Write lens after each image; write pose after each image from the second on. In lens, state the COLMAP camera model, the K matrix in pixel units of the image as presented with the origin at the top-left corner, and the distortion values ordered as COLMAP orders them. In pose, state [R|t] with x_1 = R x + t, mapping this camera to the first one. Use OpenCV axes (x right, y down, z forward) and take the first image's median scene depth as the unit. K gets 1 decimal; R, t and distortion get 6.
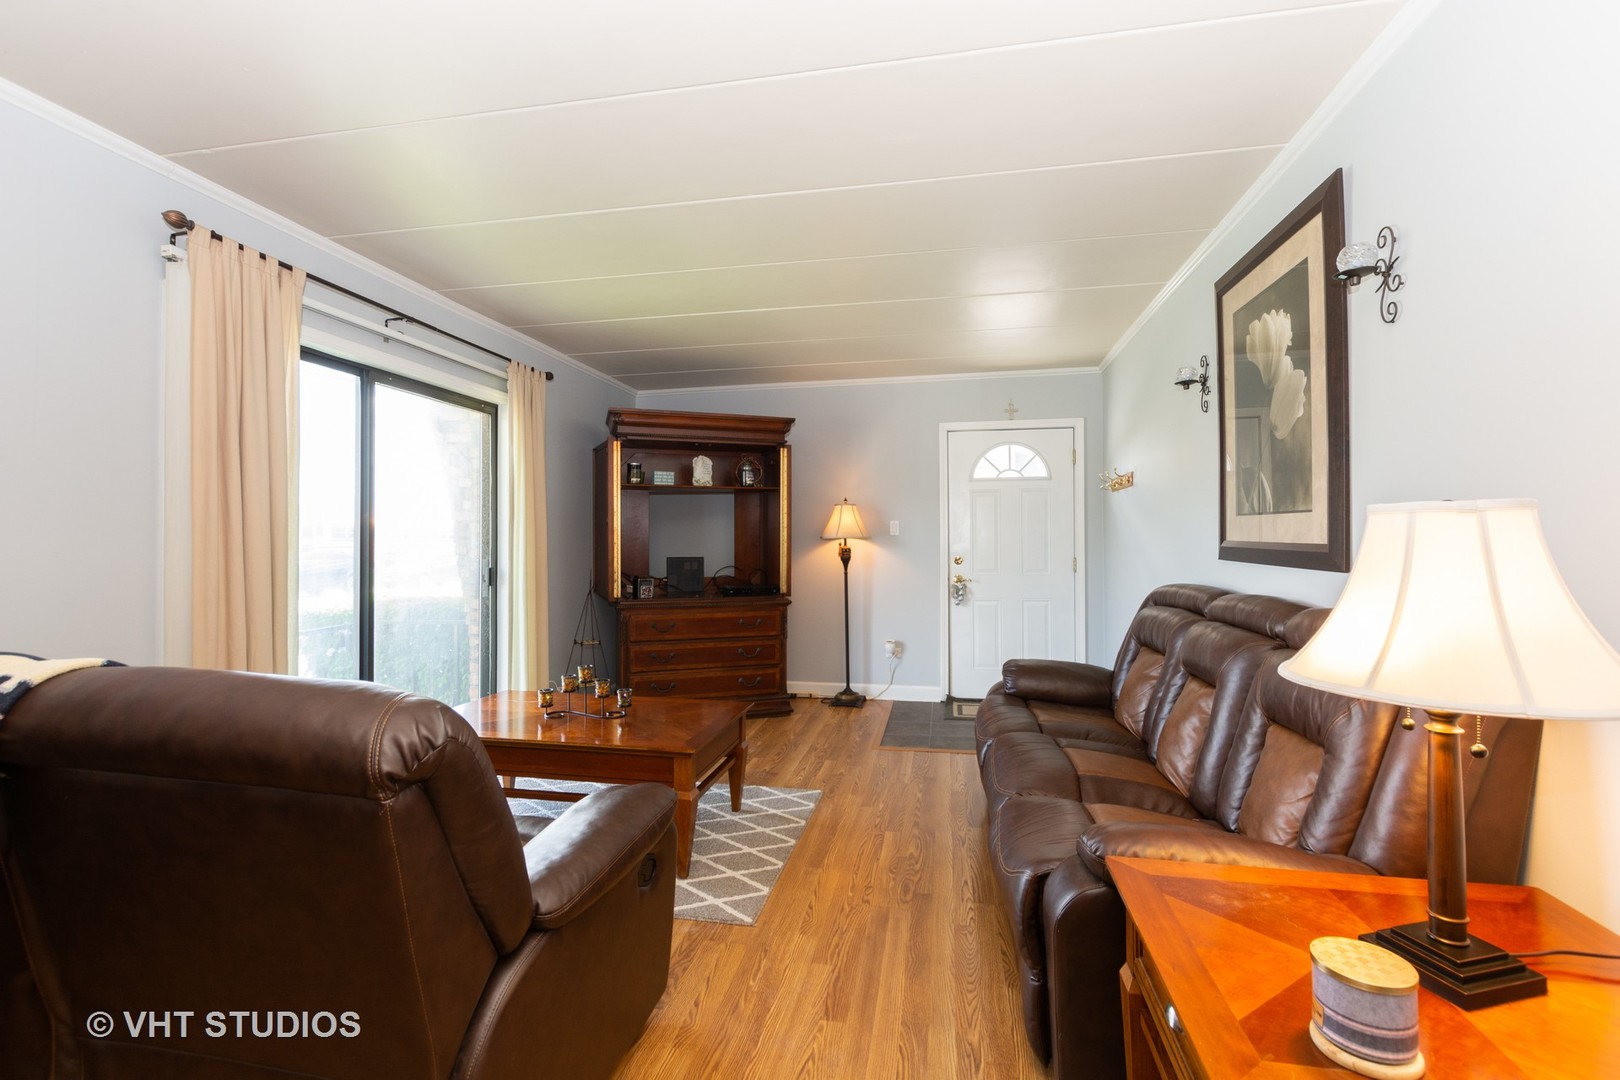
lens RADIAL K [[699.3, 0, 814.4], [0, 699.3, 547.8], [0, 0, 1]] dist [0.002321, 0.000136]
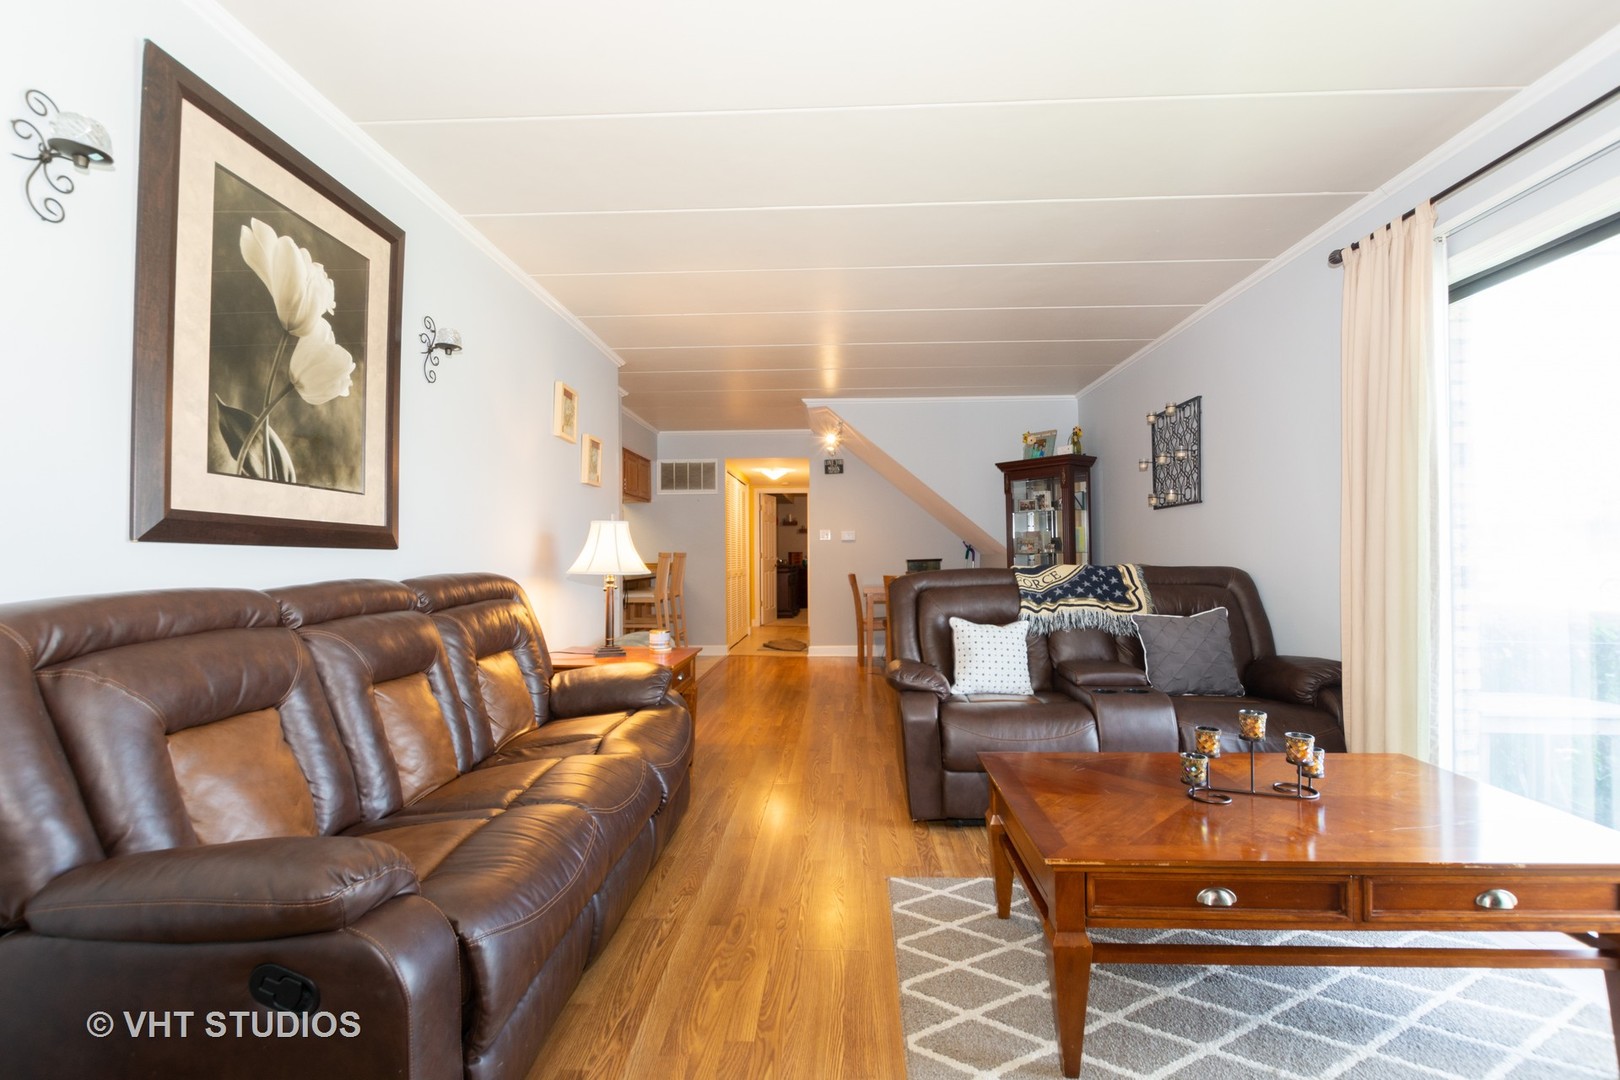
lens RADIAL K [[699.3, 0, 814.4], [0, 699.3, 547.8], [0, 0, 1]] dist [0.002321, 0.000136]
pose [[-0.989871, 0.007341, -0.141778, 0.152507], [0.007108, 0.999972, 0.002144, 0.027255], [0.141790, 0.001115, -0.989896, 1.817800]]
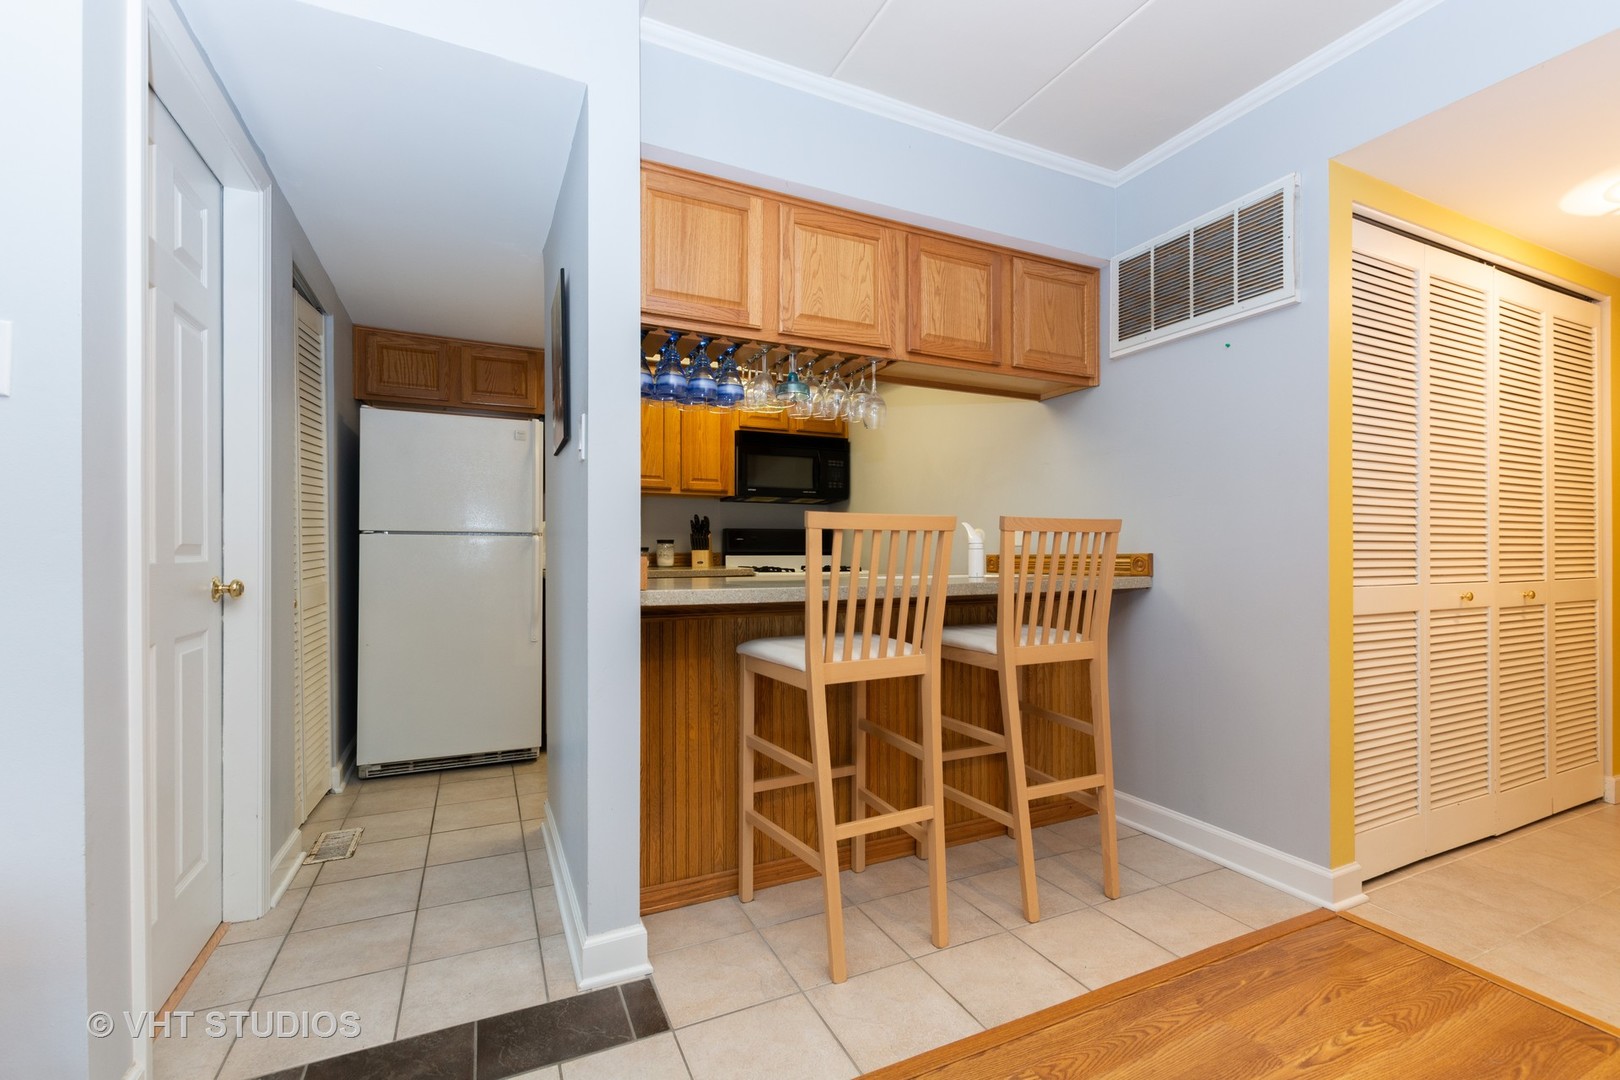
lens RADIAL K [[699.3, 0, 814.4], [0, 699.3, 547.8], [0, 0, 1]] dist [0.002321, 0.000136]
pose [[-0.588439, 0.005044, 0.808526, 0.075787], [0.011442, 0.999932, 0.002089, 0.038141], [-0.808461, 0.010481, -0.588457, 1.353631]]
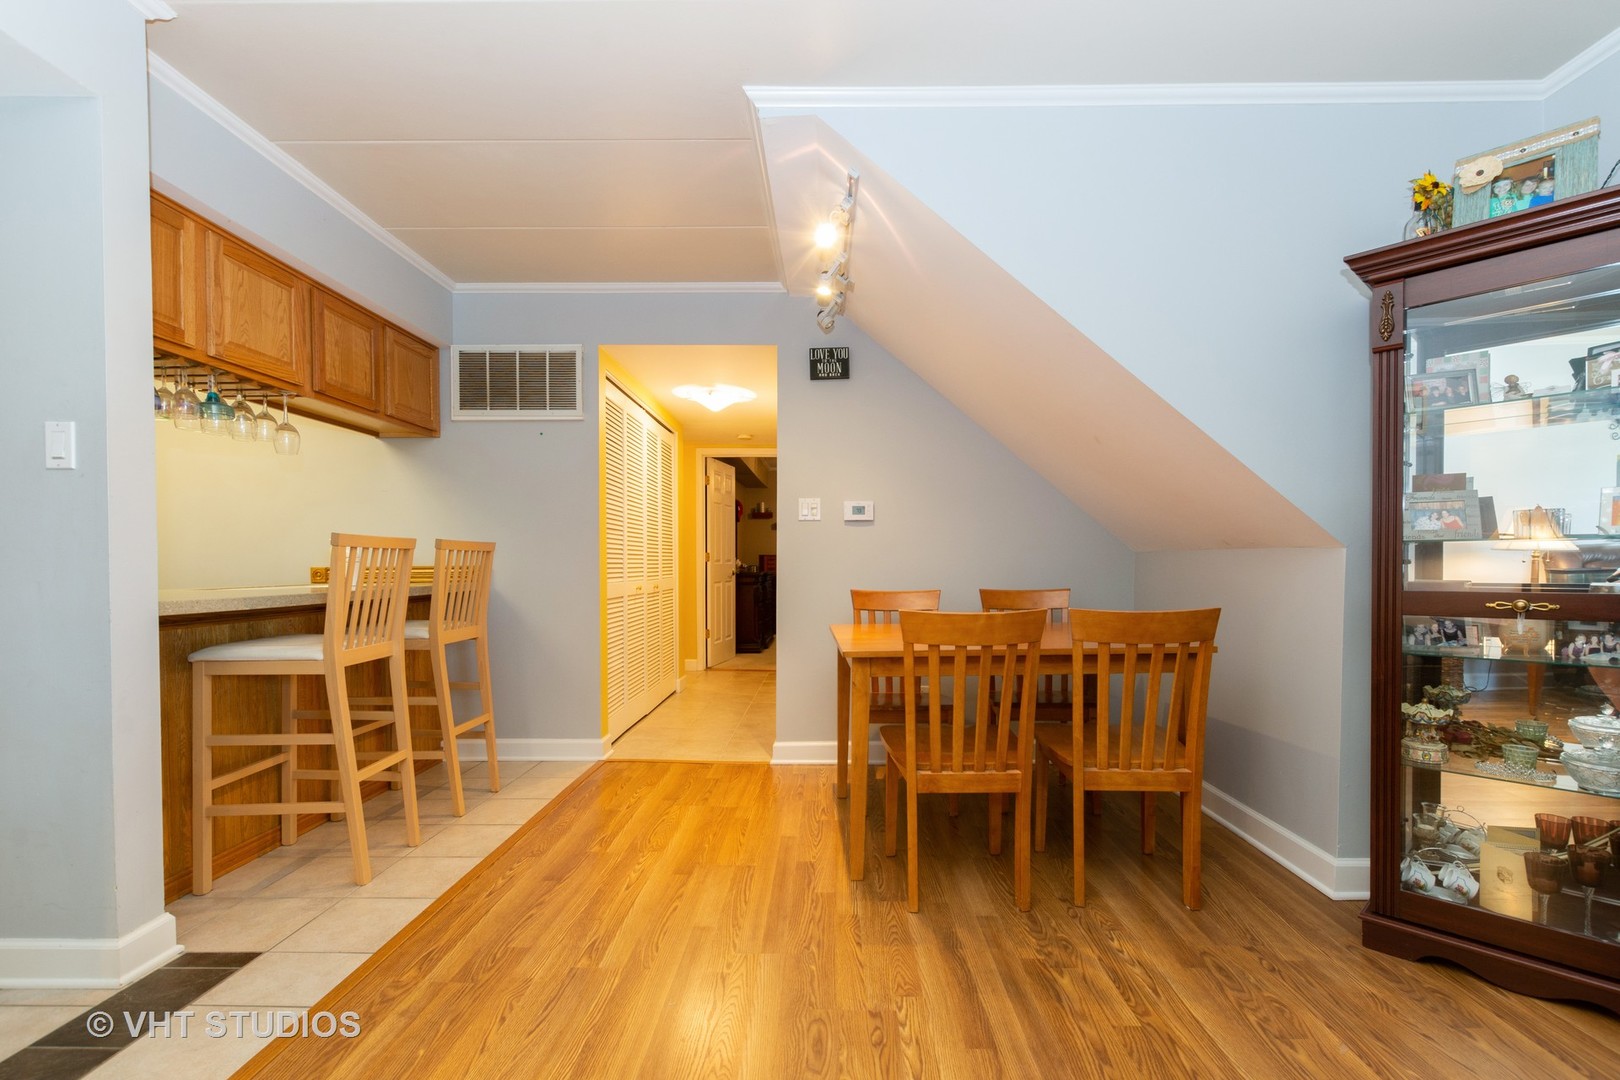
lens RADIAL K [[699.3, 0, 814.4], [0, 699.3, 547.8], [0, 0, 1]] dist [0.002321, 0.000136]
pose [[-0.986409, 0.000225, -0.164311, 0.097667], [0.001779, 0.999955, -0.009310, 0.036921], [0.164301, -0.009476, -0.986365, 1.470734]]
